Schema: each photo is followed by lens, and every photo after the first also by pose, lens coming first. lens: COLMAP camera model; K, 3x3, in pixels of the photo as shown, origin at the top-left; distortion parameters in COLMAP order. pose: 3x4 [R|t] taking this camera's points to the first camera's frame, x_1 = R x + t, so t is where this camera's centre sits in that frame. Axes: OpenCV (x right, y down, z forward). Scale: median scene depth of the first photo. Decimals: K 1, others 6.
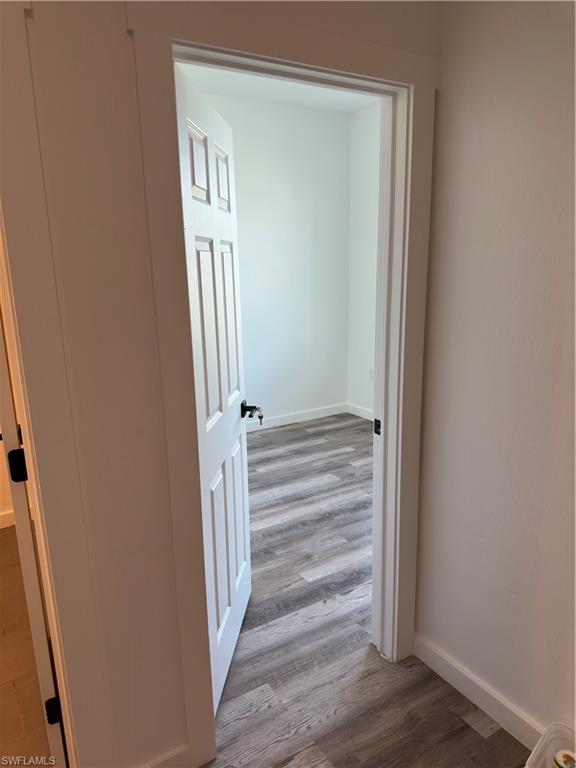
lens RADIAL K [[543.8, 0, 287.4], [0, 543.8, 385.3], [0, 0, 1]] dist [-0.042554, 0.001463]
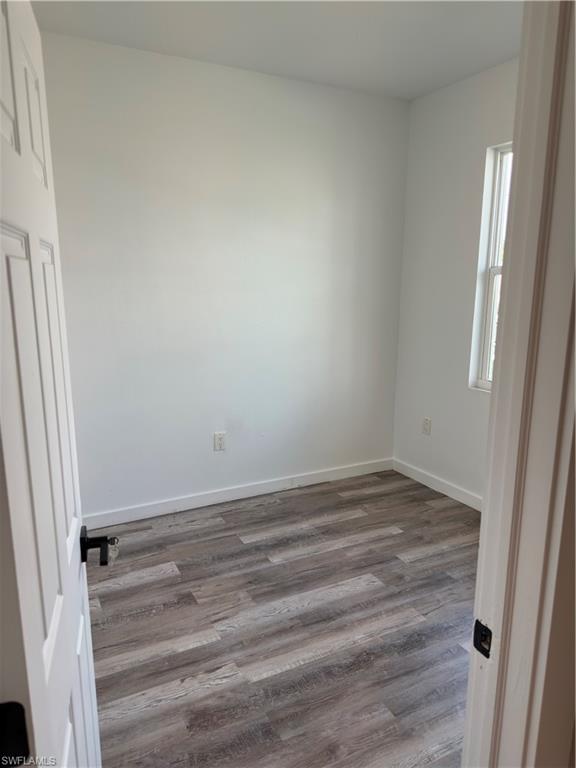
lens RADIAL K [[543.8, 0, 286.2], [0, 543.8, 383.2], [0, 0, 1]] dist [-0.042554, 0.001463]
pose [[0.996629, 0.038668, -0.072352, 0.010946], [-0.041101, 0.998628, -0.032437, -0.066552], [0.070998, 0.035301, 0.996852, 0.280899]]
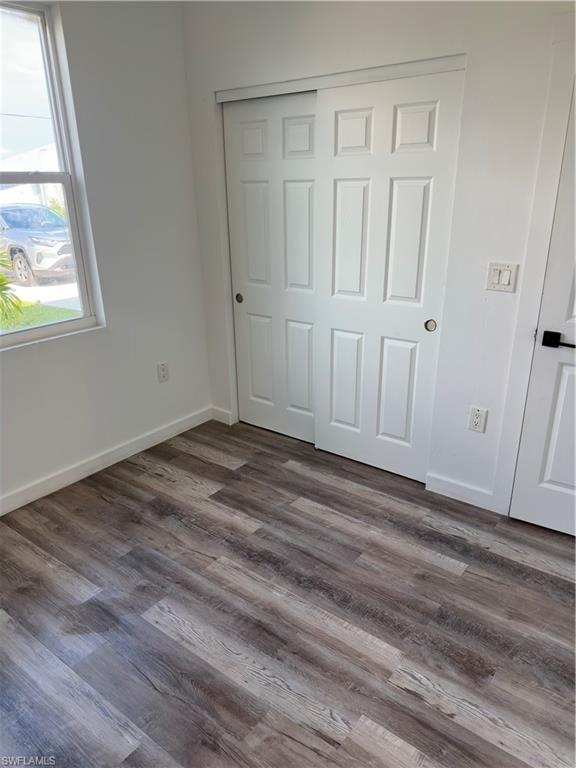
lens RADIAL K [[550.7, 0, 288.4], [0, 550.7, 386.2], [0, 0, 1]] dist [-0.002015, -0.015199]
pose [[-0.349506, -0.310861, 0.883861, -0.396330], [0.238248, 0.882859, 0.404720, -0.228920], [-0.906136, 0.352030, -0.234503, 0.976549]]
